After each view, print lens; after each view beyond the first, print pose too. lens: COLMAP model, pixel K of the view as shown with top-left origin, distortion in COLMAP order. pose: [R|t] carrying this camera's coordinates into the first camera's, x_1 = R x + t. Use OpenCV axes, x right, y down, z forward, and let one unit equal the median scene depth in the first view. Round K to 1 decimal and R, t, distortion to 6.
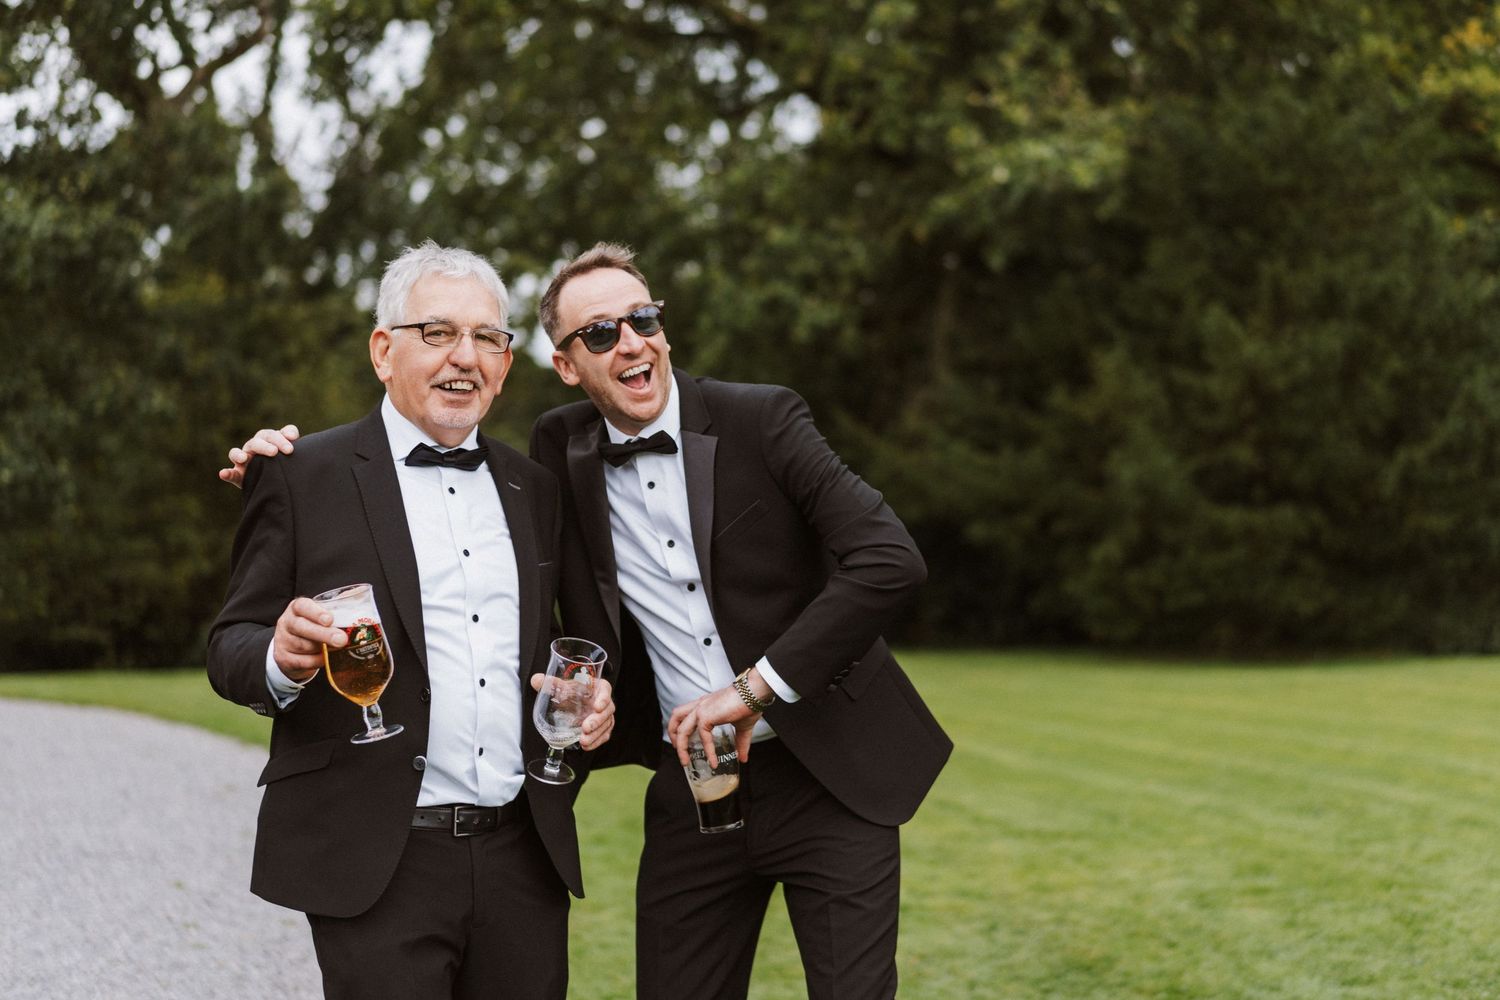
lens RADIAL K [[2471.1, 0, 750.0], [0, 2471.1, 500.0], [0, 0, 1]] dist [-0.007657, -0.034806]
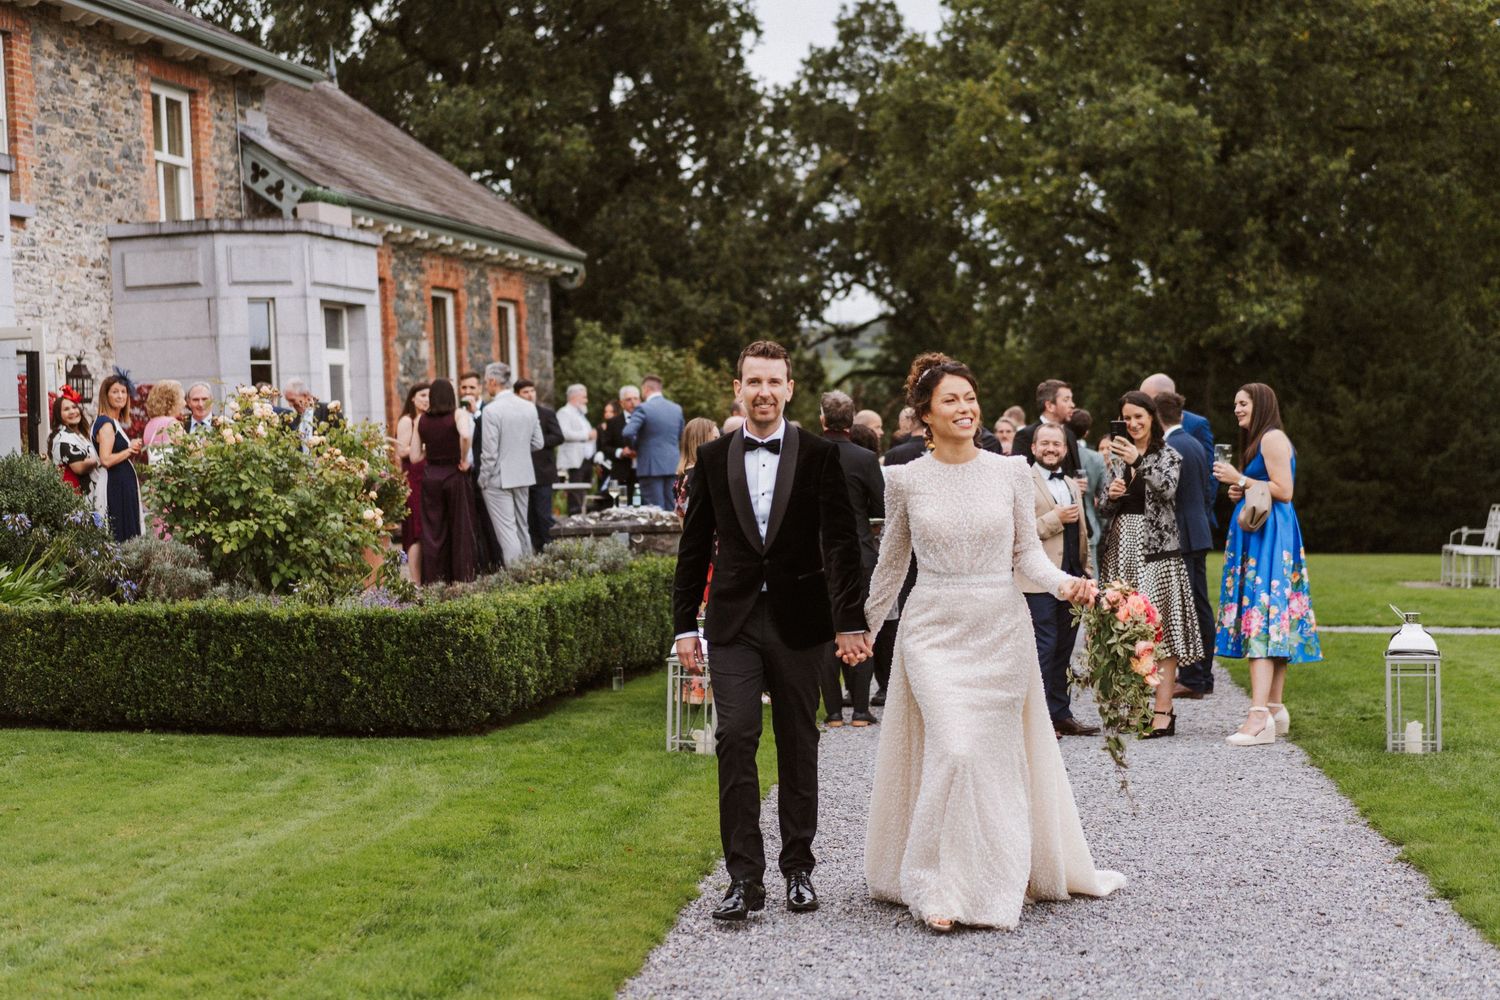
lens RADIAL K [[2471.1, 0, 750.0], [0, 2471.1, 500.0], [0, 0, 1]] dist [-0.007657, -0.034806]
pose [[0.995589, 0.028945, -0.089248, -0.121468], [-0.027790, 0.999513, 0.014166, 0.003374], [0.089615, -0.011623, 0.995909, -1.114891]]
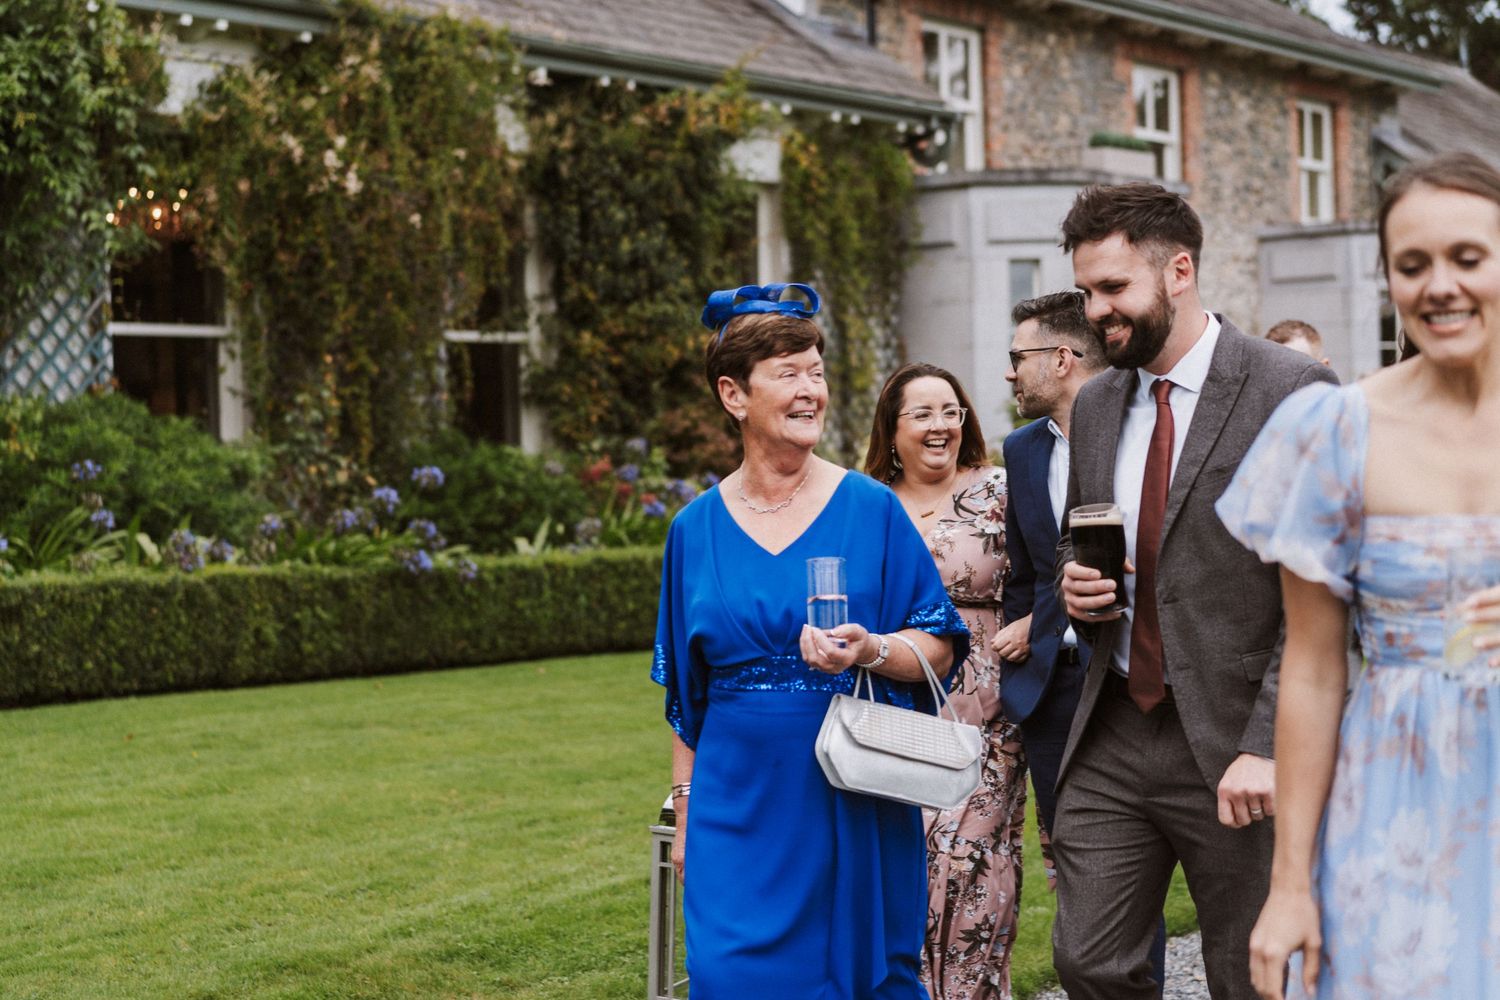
lens RADIAL K [[2600.1, 0, 747.2], [0, 2600.1, 465.7], [0, 0, 1]] dist [0.015418, -0.141226]
pose [[0.864207, 0.052196, -0.500422, -0.055820], [-0.042643, 0.998624, 0.030517, -0.001732], [0.501326, -0.005033, 0.865244, -1.344036]]
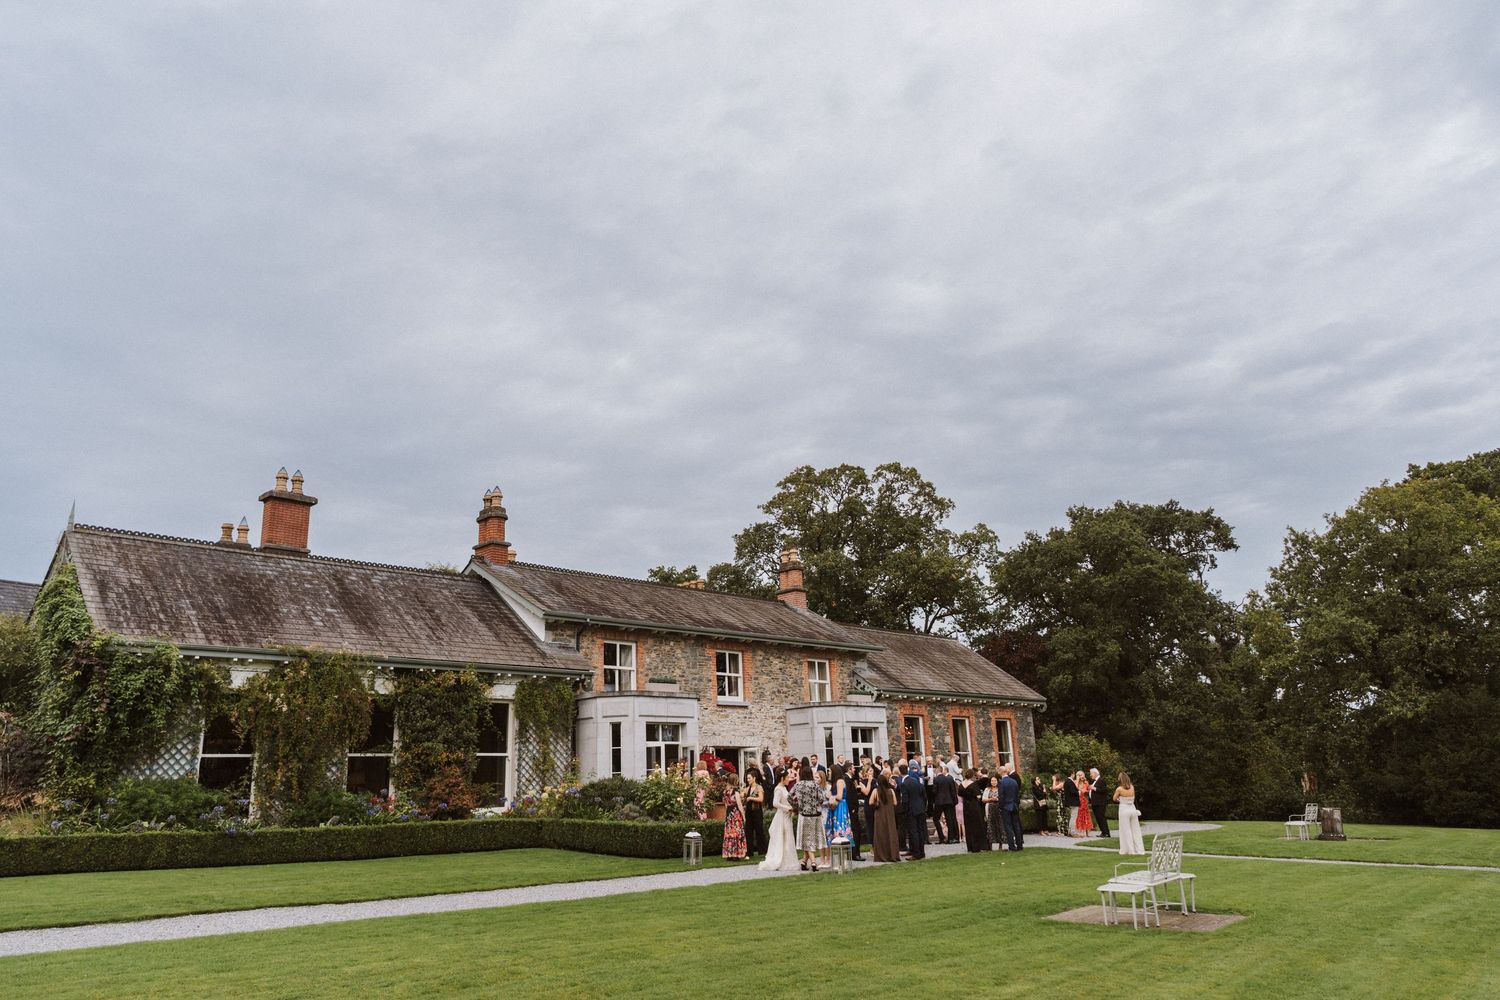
lens RADIAL K [[1018.7, 0, 746.1], [0, 1018.7, 506.1], [0, 0, 1]] dist [0.003788, 0.002257]
pose [[0.774817, -0.133858, -0.617852, 0.392869], [-0.024916, 0.970101, -0.241419, -0.018393], [0.631695, 0.202450, 0.748315, -1.233937]]
